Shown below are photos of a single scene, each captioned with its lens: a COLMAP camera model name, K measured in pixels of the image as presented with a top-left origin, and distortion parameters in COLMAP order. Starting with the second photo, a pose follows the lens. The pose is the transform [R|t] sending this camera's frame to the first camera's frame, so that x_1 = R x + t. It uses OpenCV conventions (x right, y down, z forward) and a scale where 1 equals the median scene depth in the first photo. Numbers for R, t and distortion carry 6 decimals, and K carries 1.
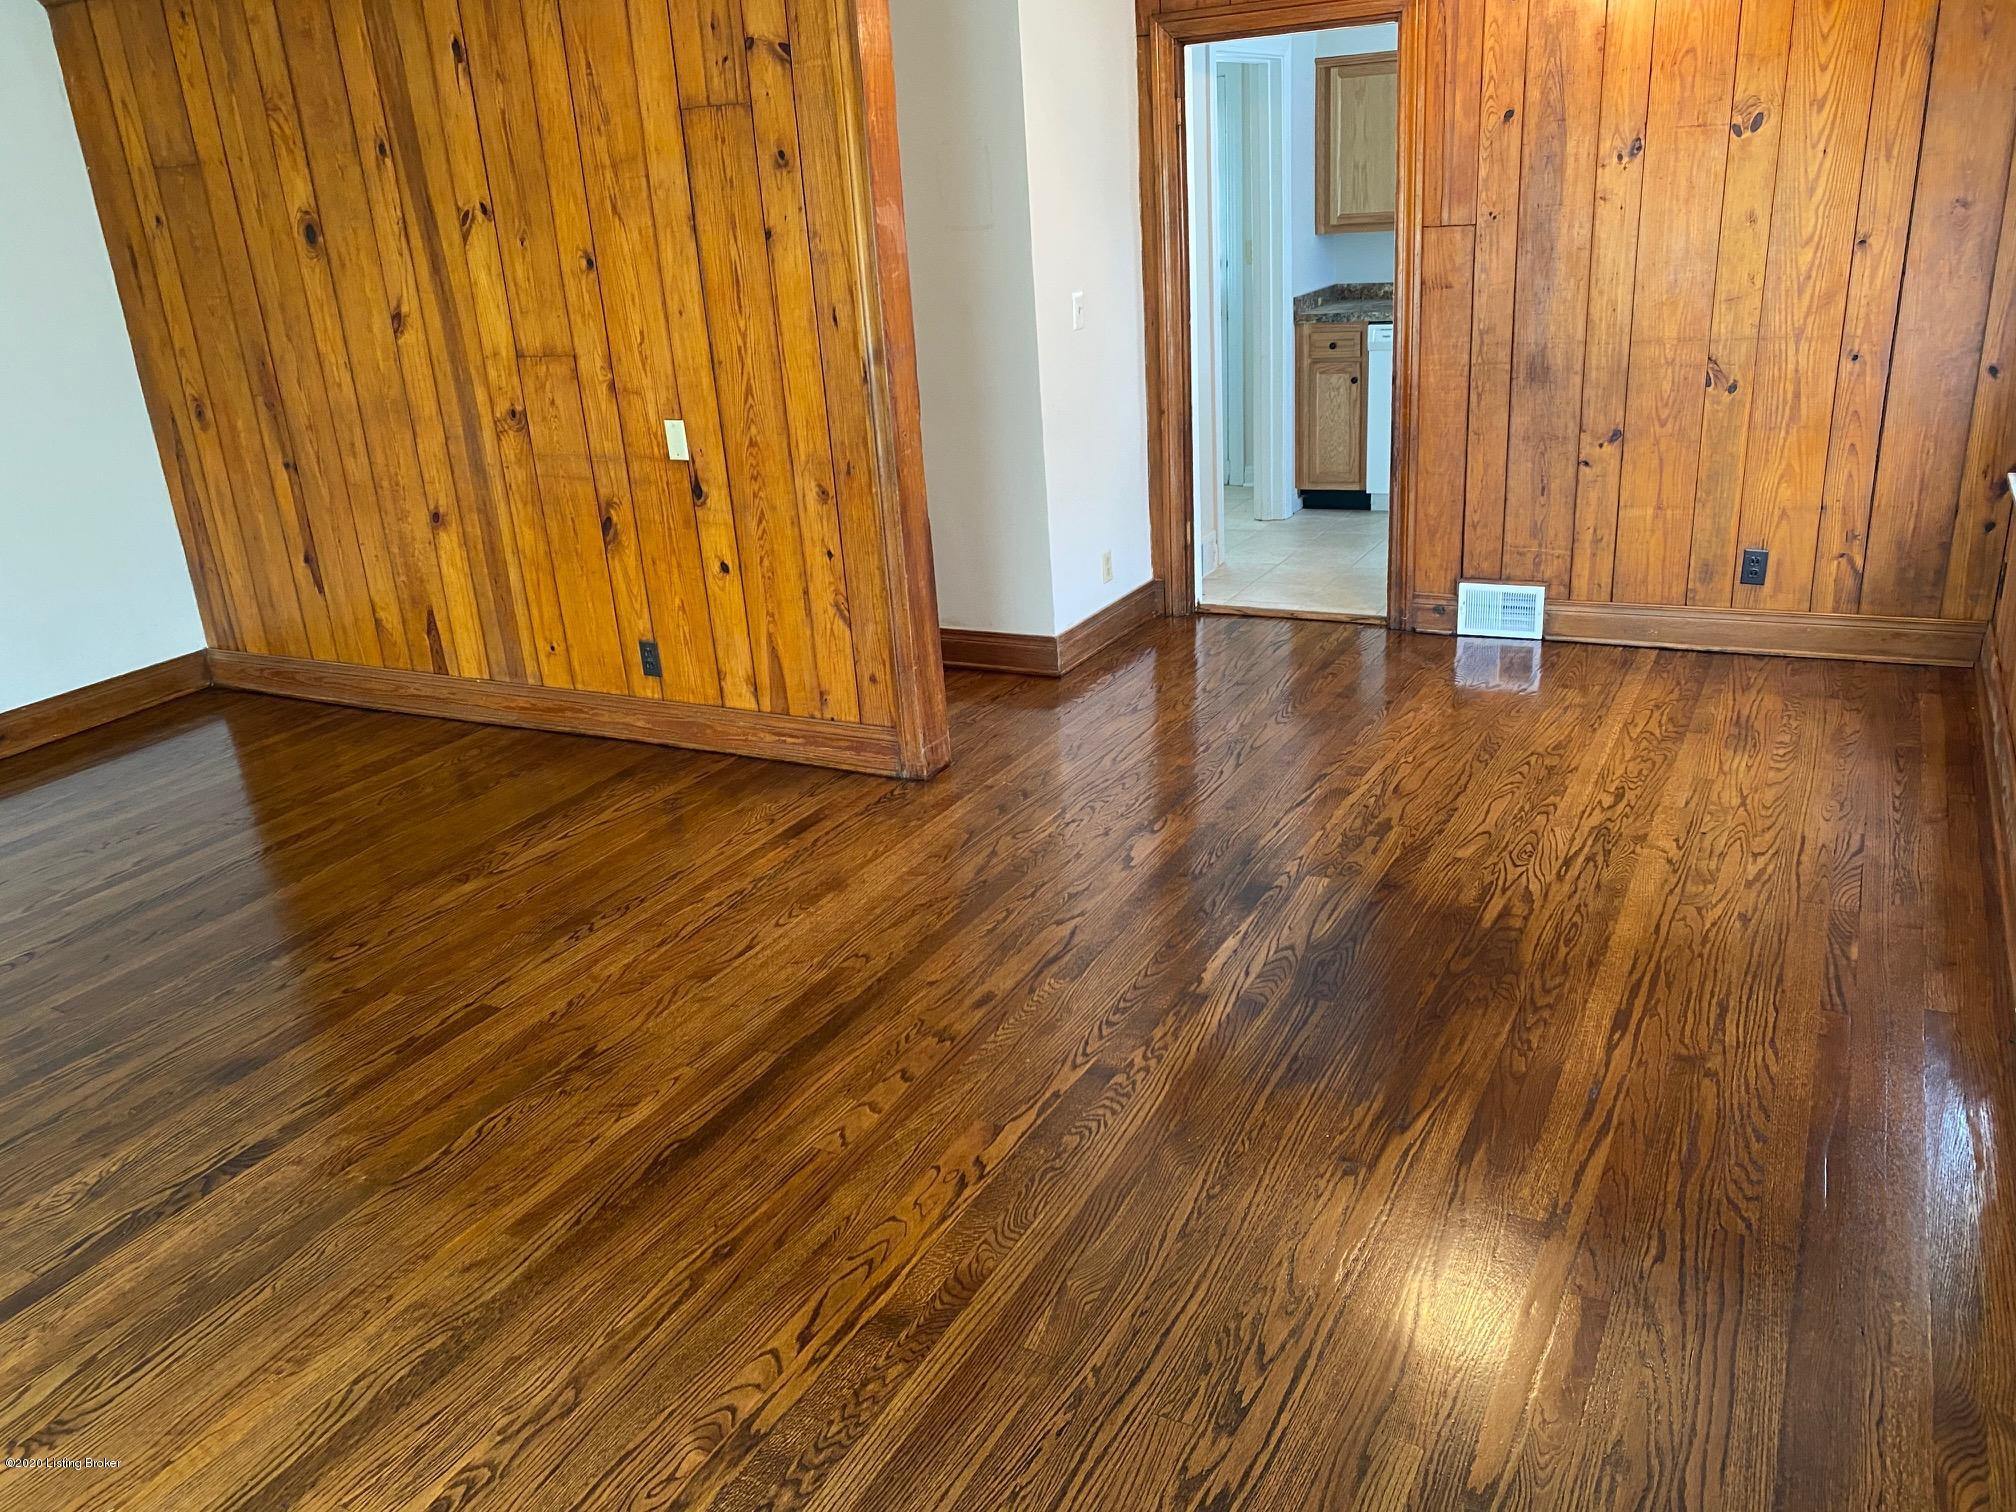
lens RADIAL K [[1546.6, 0, 1017.9], [0, 1546.6, 754.5], [0, 0, 1]] dist [0.009087, -0.002268]
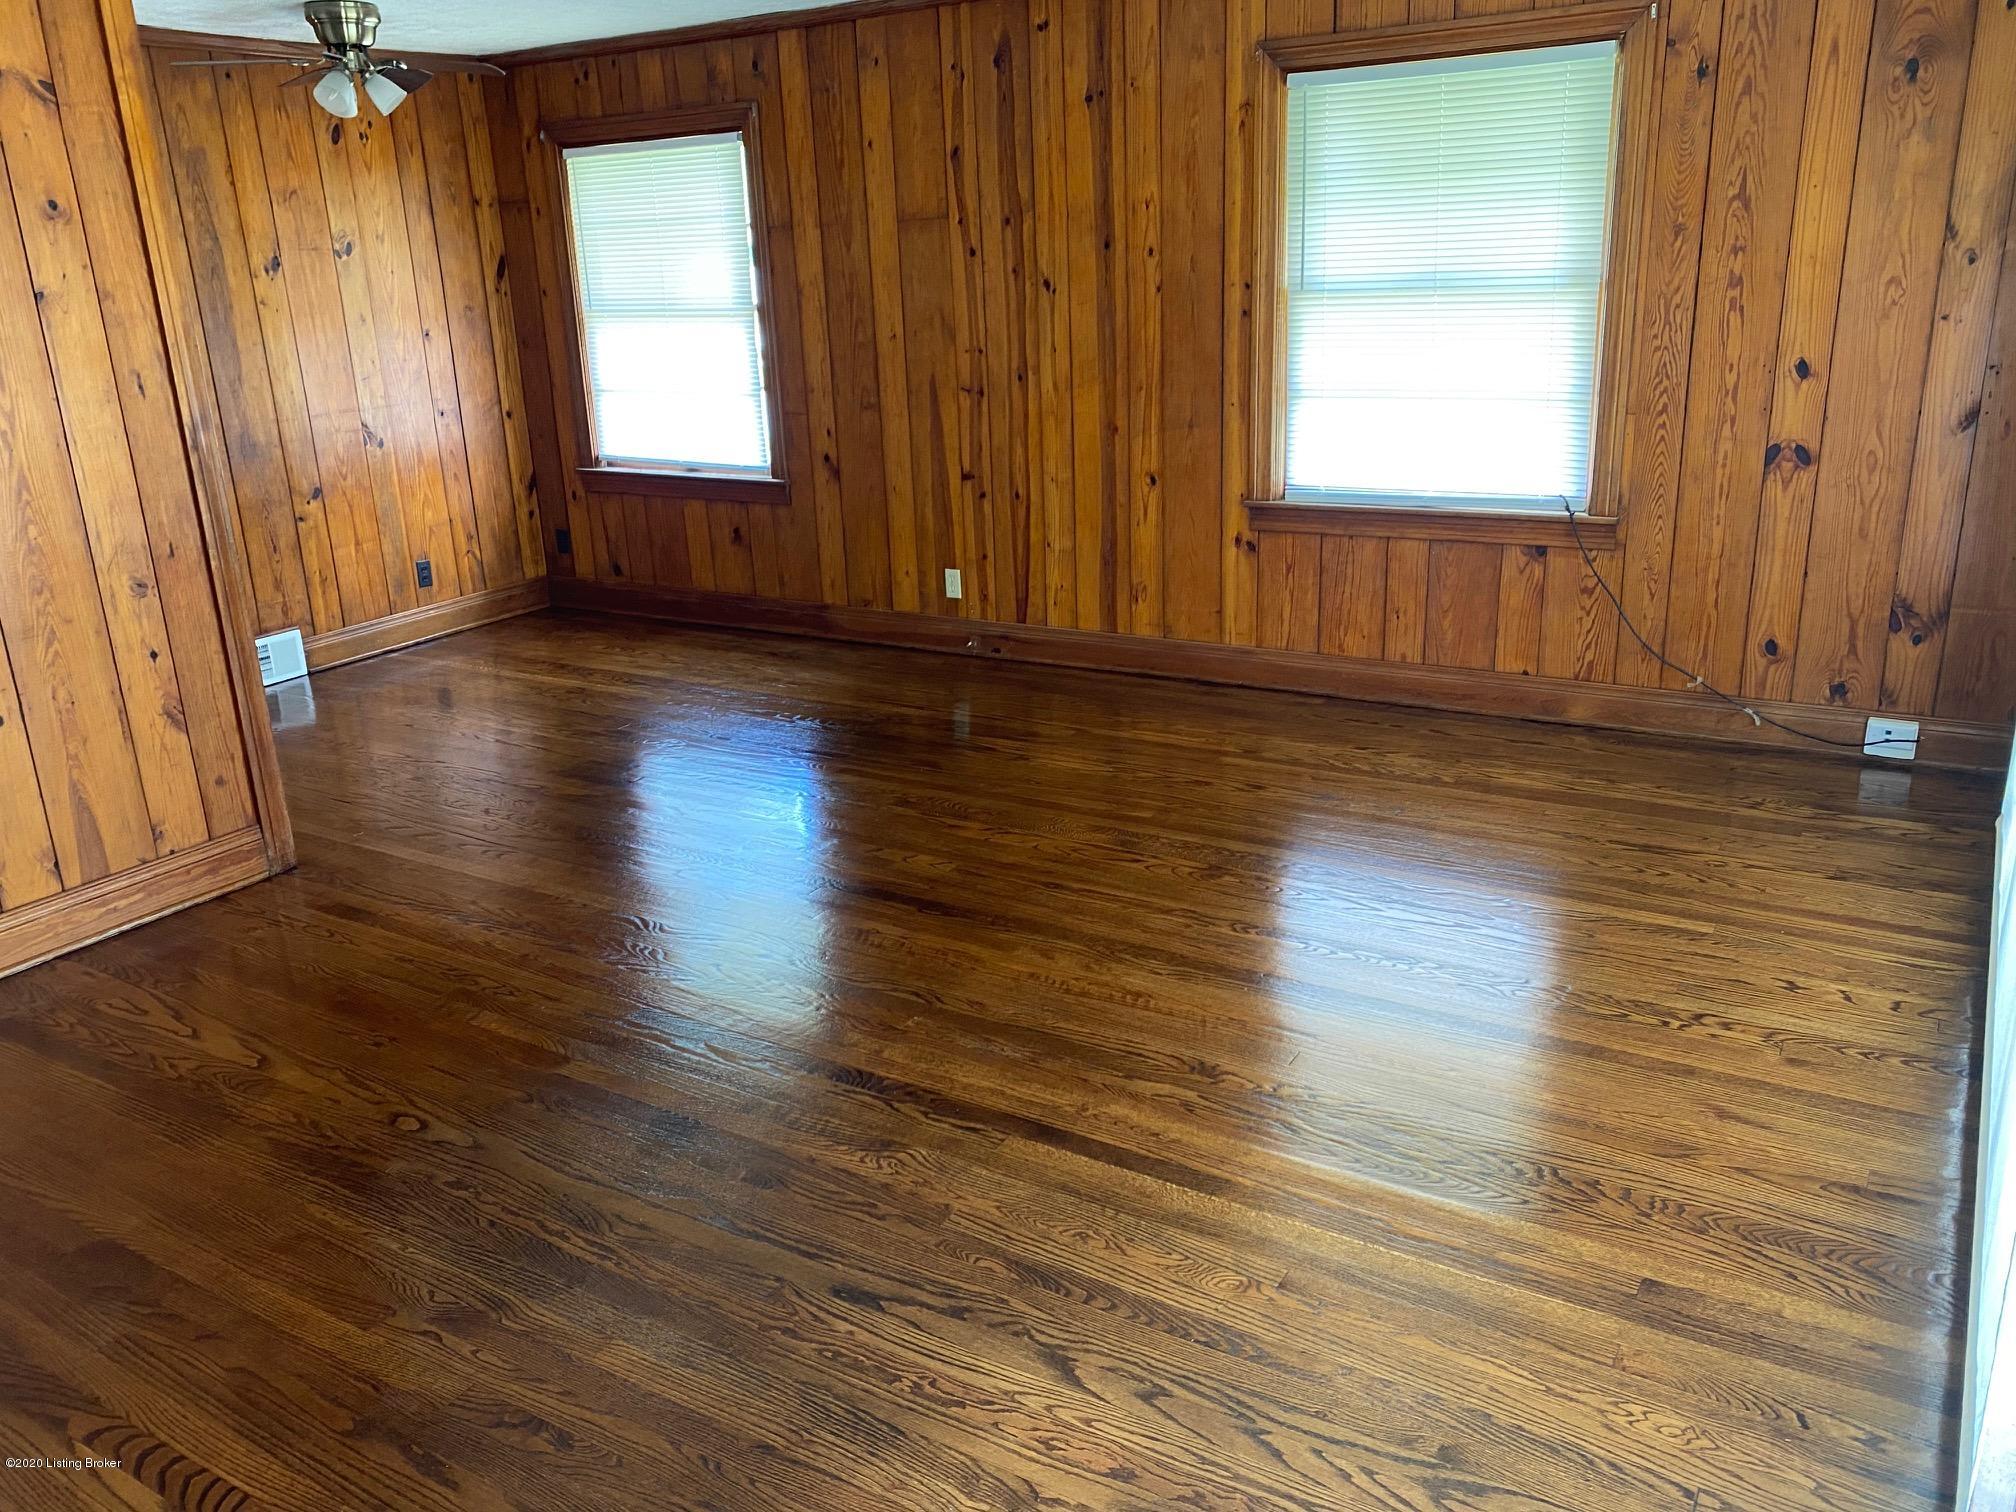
lens RADIAL K [[1546.6, 0, 1017.9], [0, 1546.6, 754.5], [0, 0, 1]] dist [0.009087, -0.002268]
pose [[0.061220, -0.252548, 0.965646, -0.909462], [0.376210, 0.901946, 0.212038, -0.077319], [-0.924510, 0.350304, 0.150228, 0.413489]]
